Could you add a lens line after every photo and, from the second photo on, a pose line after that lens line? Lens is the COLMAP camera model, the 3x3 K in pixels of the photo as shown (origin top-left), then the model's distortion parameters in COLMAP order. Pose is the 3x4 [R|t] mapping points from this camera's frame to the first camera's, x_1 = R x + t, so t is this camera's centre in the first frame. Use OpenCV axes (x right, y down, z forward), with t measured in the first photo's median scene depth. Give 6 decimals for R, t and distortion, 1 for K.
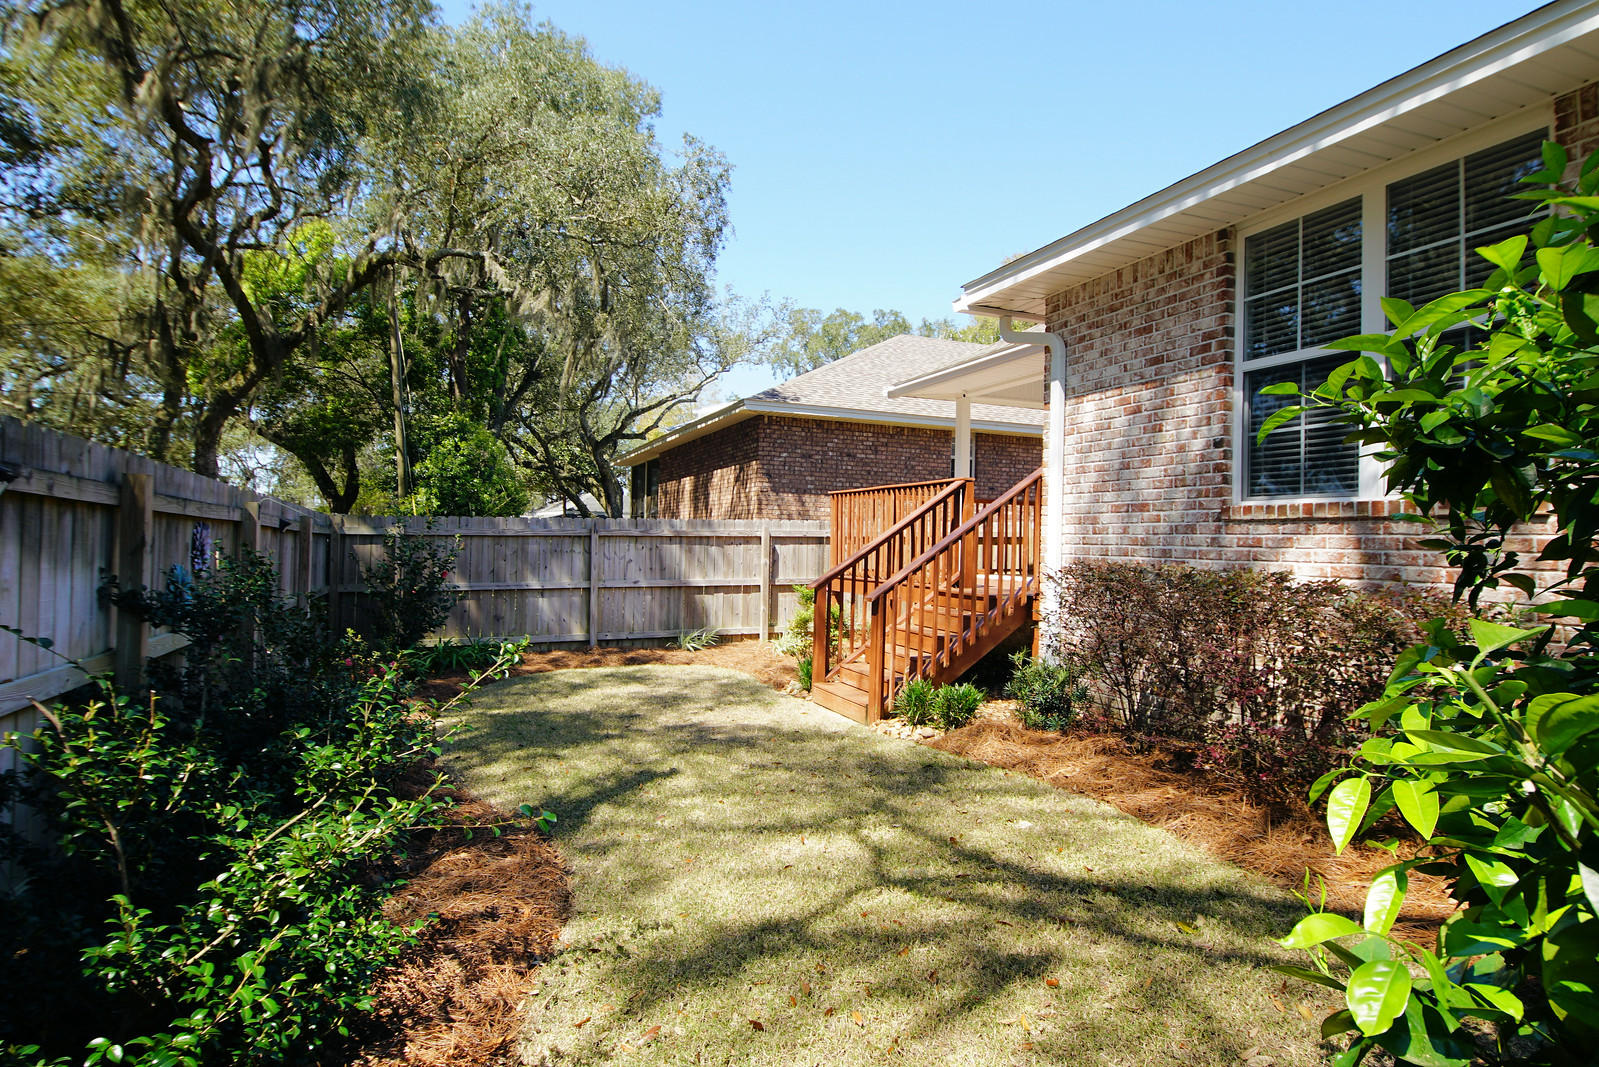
lens RADIAL K [[861.9, 0, 771.2], [0, 861.9, 531.9], [0, 0, 1]] dist [0.026469, -0.023431]
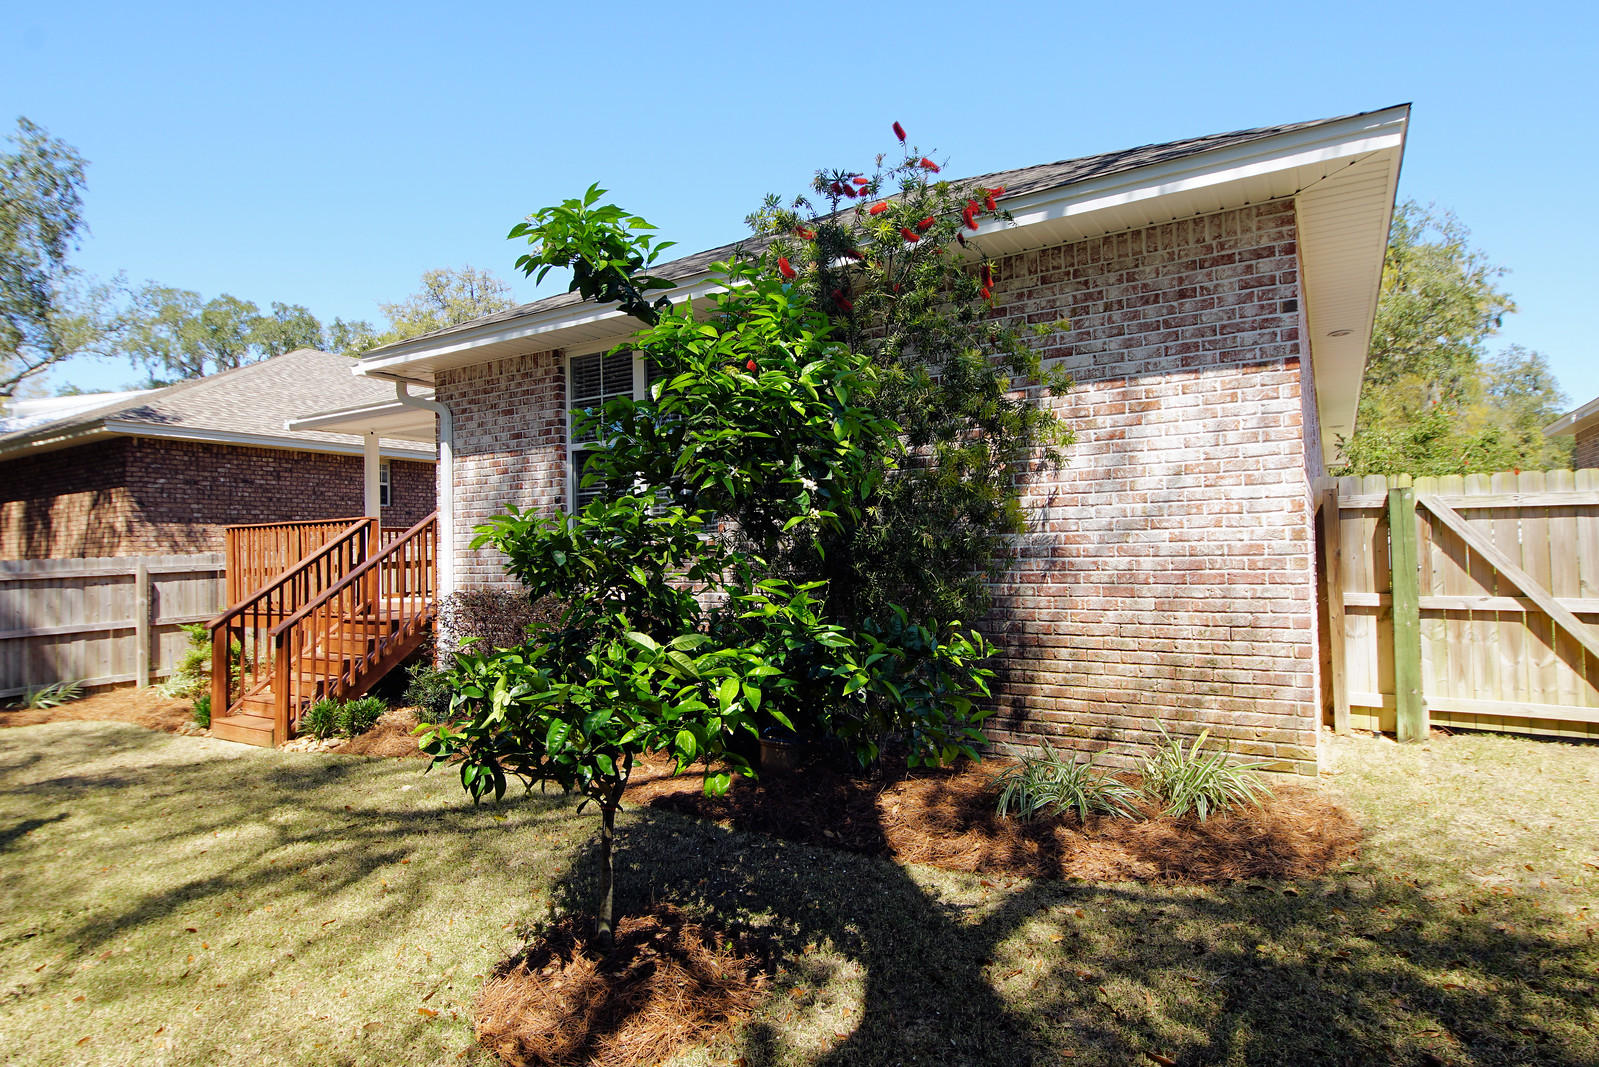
lens RADIAL K [[861.9, 0, 769.5], [0, 861.9, 534.4], [0, 0, 1]] dist [0.026469, -0.023431]
pose [[0.805674, -0.018723, 0.592063, -0.021540], [0.027486, 0.999605, -0.005791, -0.018171], [-0.591721, 0.020939, 0.805871, -0.197616]]
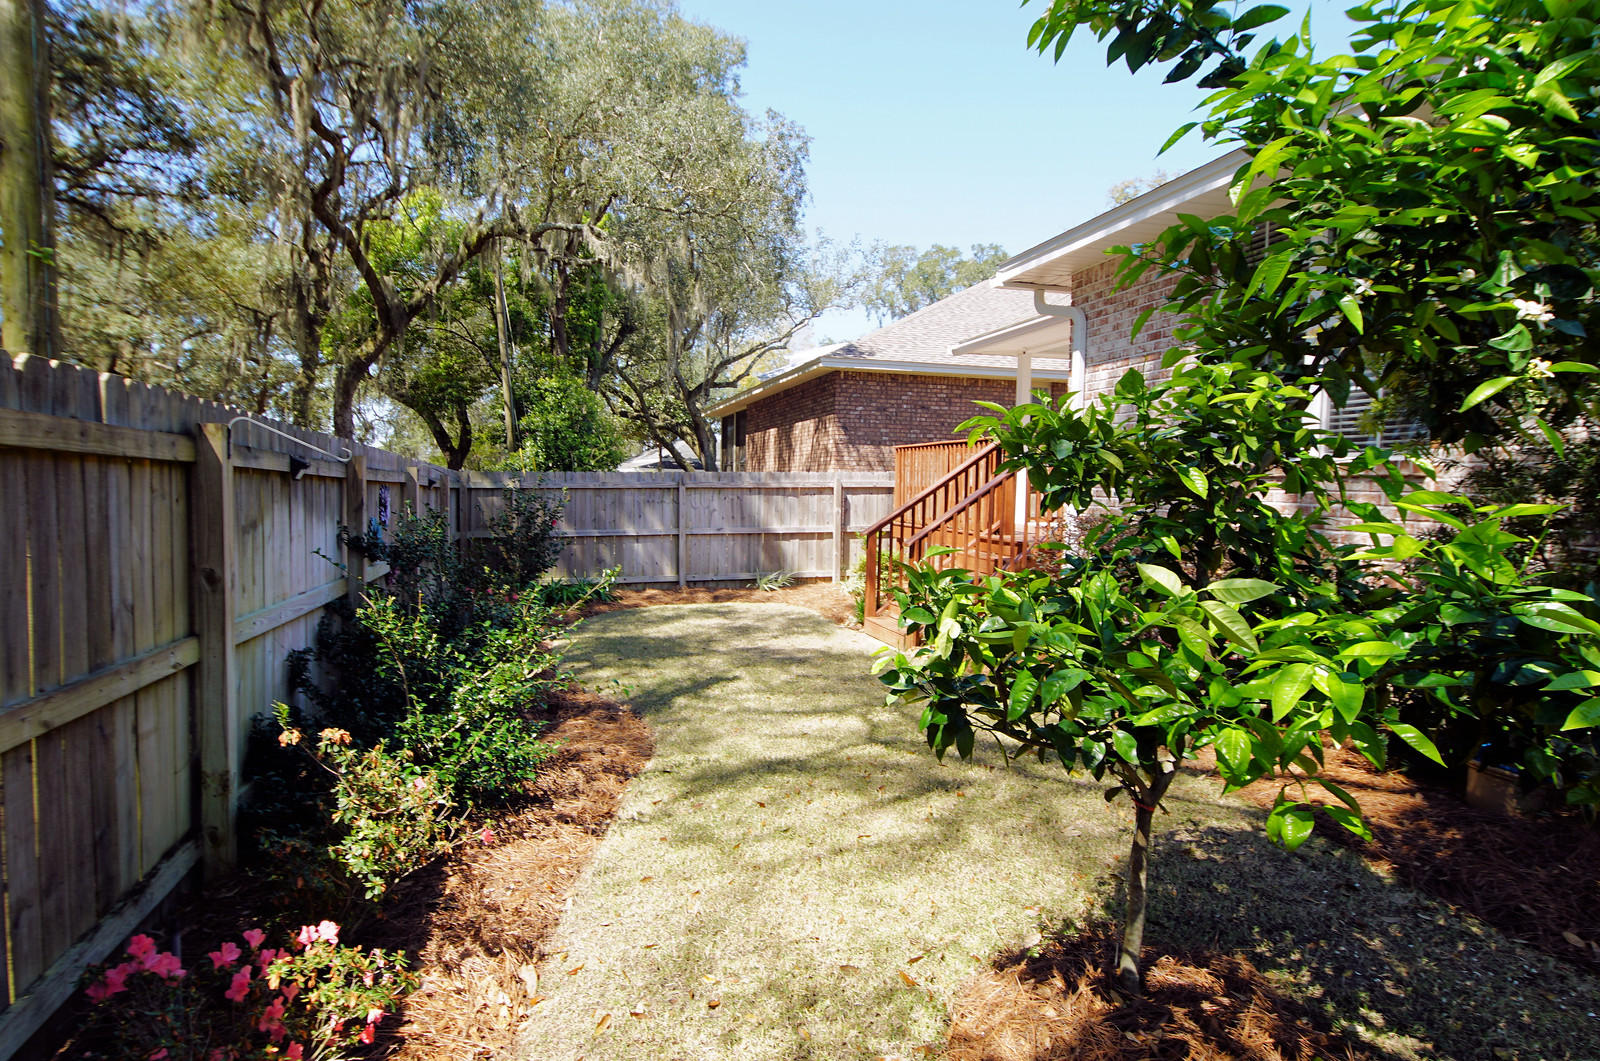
lens RADIAL K [[866.6, 0, 762.2], [0, 866.6, 535.0], [0, 0, 1]] dist [0.021083, -0.018699]
pose [[0.992879, 0.000268, -0.119126, 0.043622], [0.007573, 0.997833, 0.065367, -0.009418], [0.118886, -0.065804, 0.990725, -0.141473]]
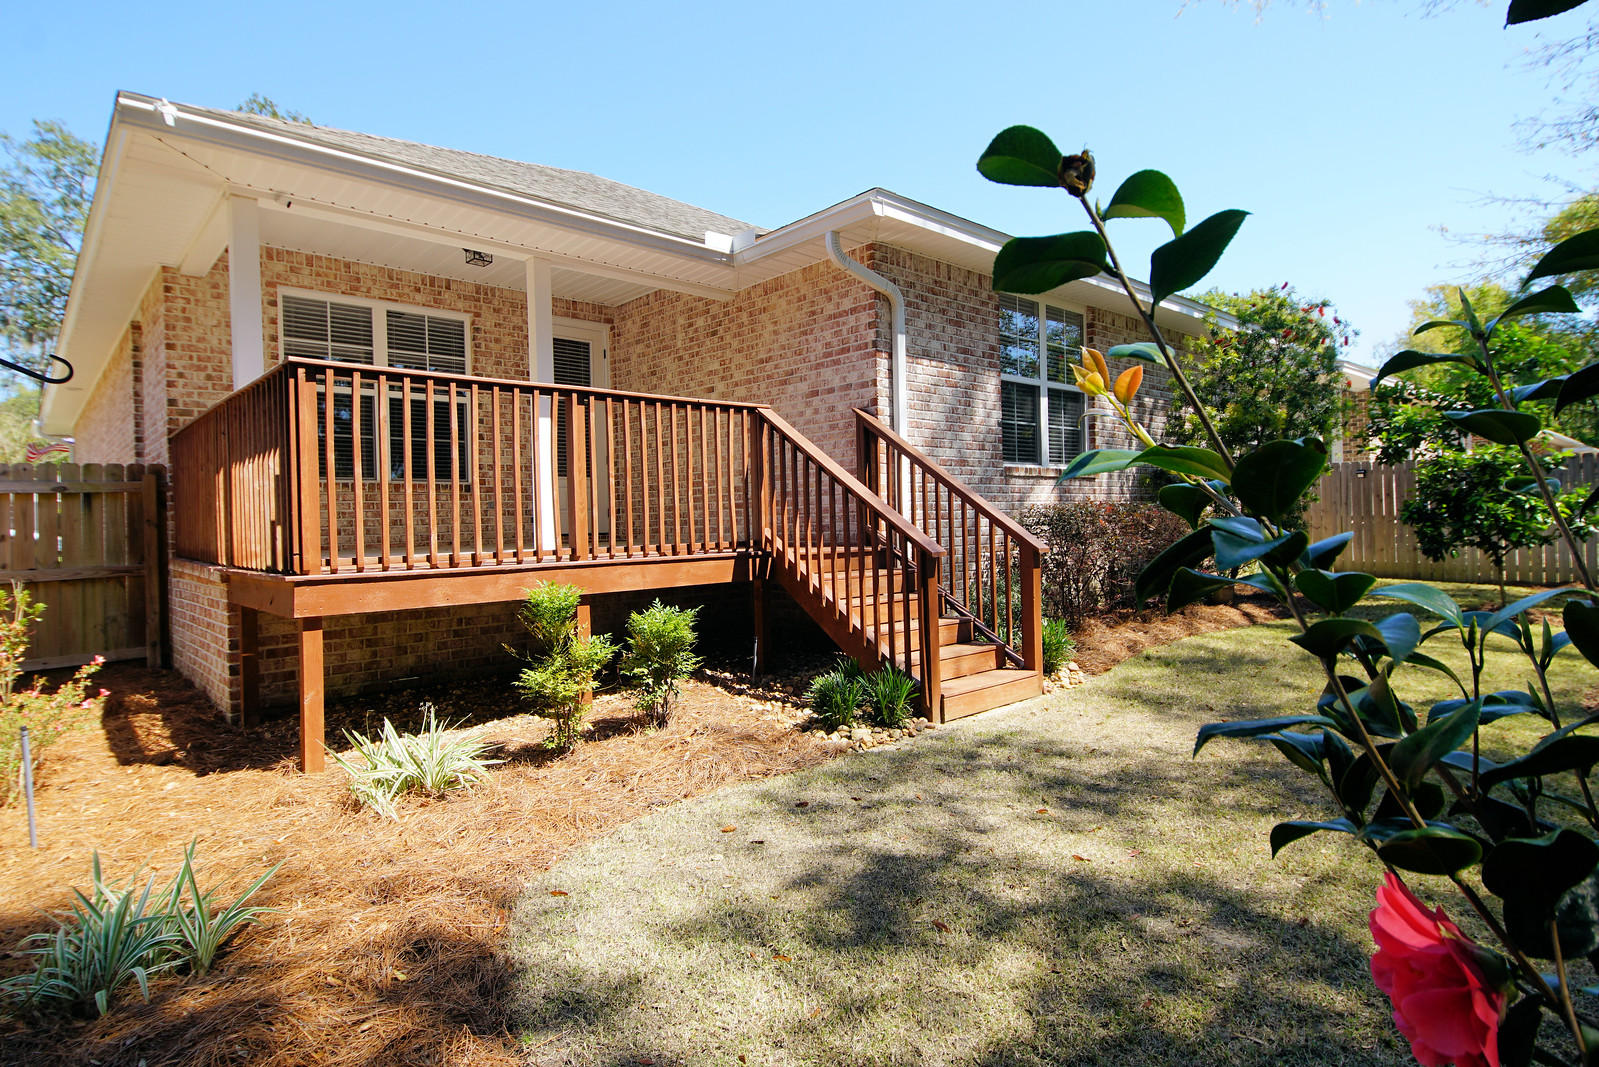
lens RADIAL K [[861.9, 0, 785.5], [0, 861.9, 522.4], [0, 0, 1]] dist [0.026469, -0.023431]
pose [[-0.363379, -0.012751, 0.931554, -0.440995], [0.008036, 0.999826, 0.016820, 0.023555], [-0.931607, 0.013598, -0.363213, 1.136122]]
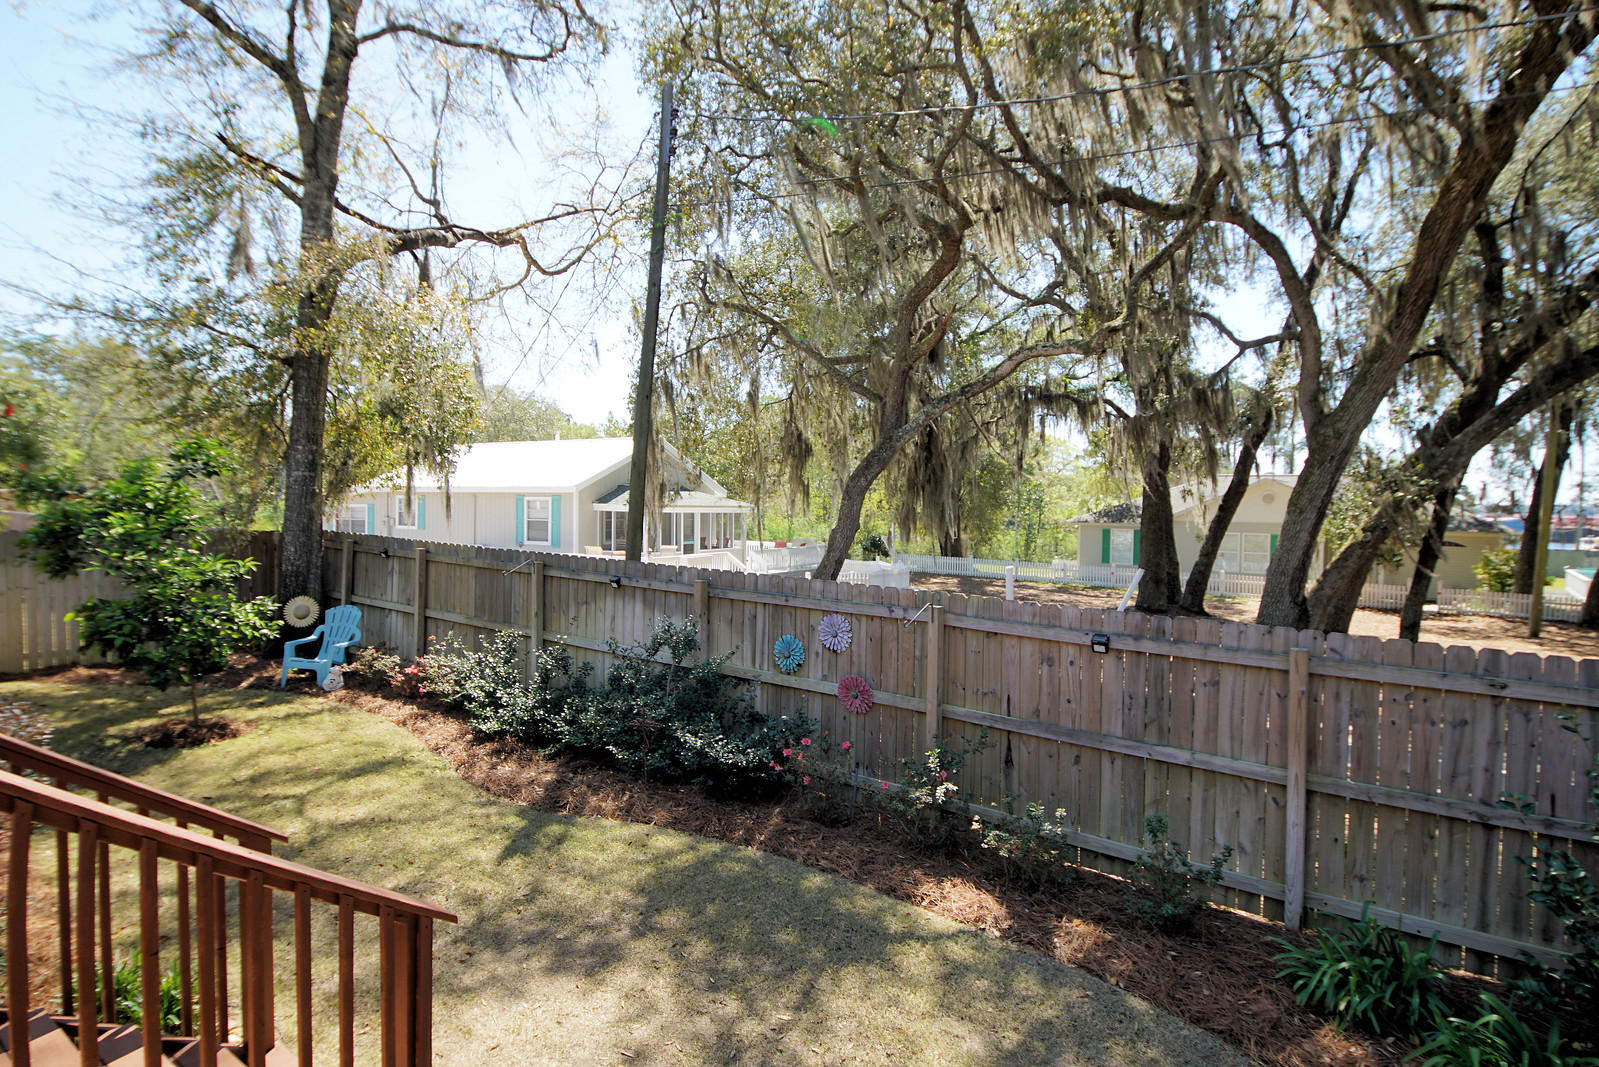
lens RADIAL K [[861.9, 0, 782.0], [0, 861.9, 526.7], [0, 0, 1]] dist [0.026469, -0.023431]
pose [[-0.843072, -0.015629, -0.537573, 0.099916], [-0.027791, 0.999508, 0.014526, -0.089742], [0.537082, 0.027186, -0.843092, 1.161800]]
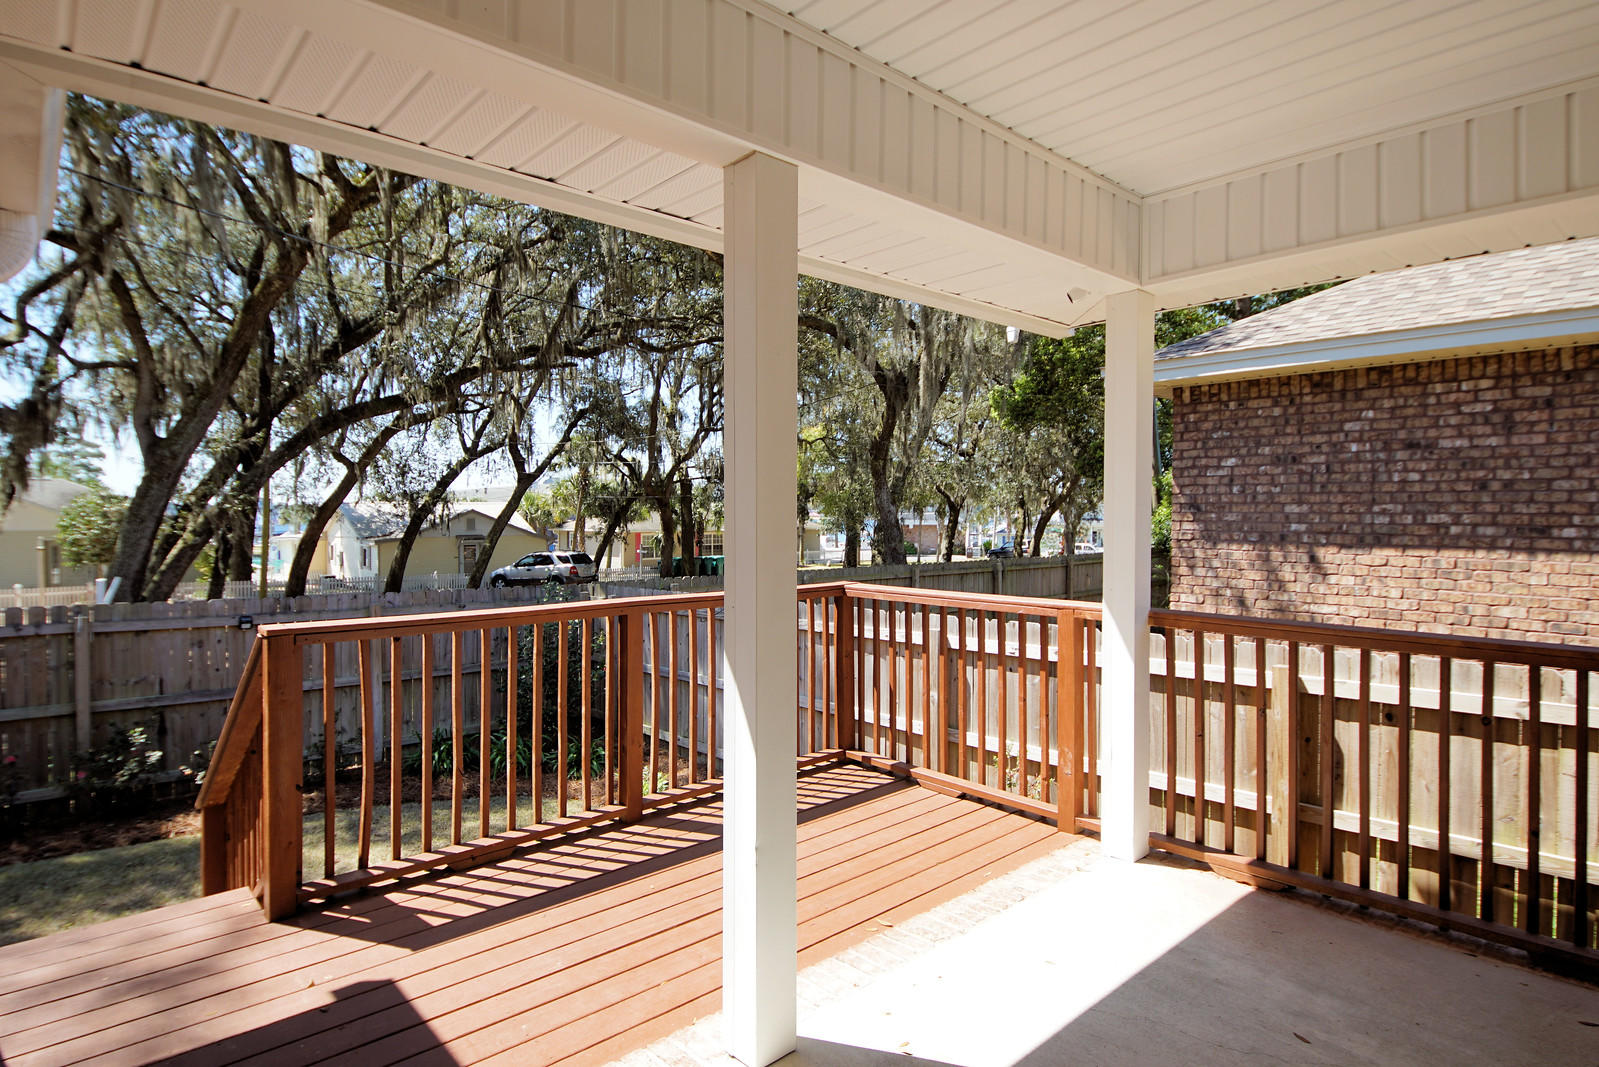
lens RADIAL K [[861.9, 0, 799.6], [0, 861.9, 501.2], [0, 0, 1]] dist [0.026469, -0.023431]
pose [[0.358694, -0.029780, -0.932980, 0.607117], [0.011952, 0.999556, -0.027310, -0.095565], [0.933379, -0.001355, 0.358890, 0.969851]]
